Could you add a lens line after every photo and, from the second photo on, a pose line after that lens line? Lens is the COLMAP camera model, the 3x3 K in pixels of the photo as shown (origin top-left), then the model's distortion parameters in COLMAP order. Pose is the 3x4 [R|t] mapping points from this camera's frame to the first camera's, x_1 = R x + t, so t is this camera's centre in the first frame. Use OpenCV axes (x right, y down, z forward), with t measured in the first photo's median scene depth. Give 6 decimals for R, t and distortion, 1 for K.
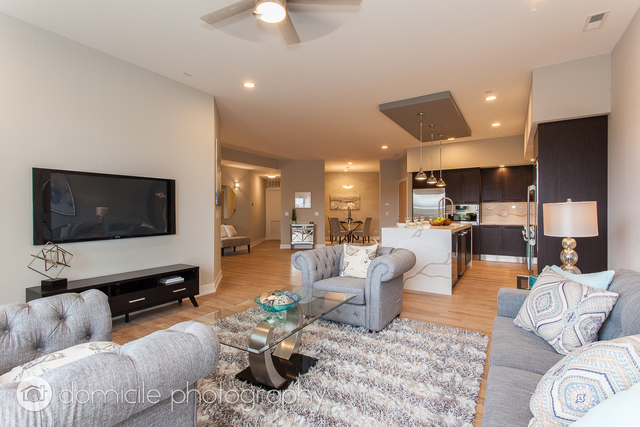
lens RADIAL K [[324.1, 0, 312.2], [0, 324.1, 213.2], [0, 0, 1]] dist [0.009181, 0.000518]
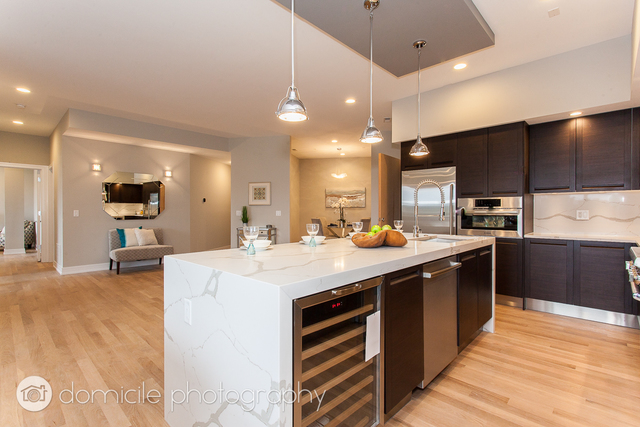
lens RADIAL K [[324.1, 0, 308.2], [0, 324.1, 211.1], [0, 0, 1]] dist [0.009181, 0.000518]
pose [[0.979076, 0.002174, -0.203482, 0.287689], [-0.002437, 0.999996, -0.001042, -0.003127], [0.203479, 0.001516, 0.979078, 0.437739]]
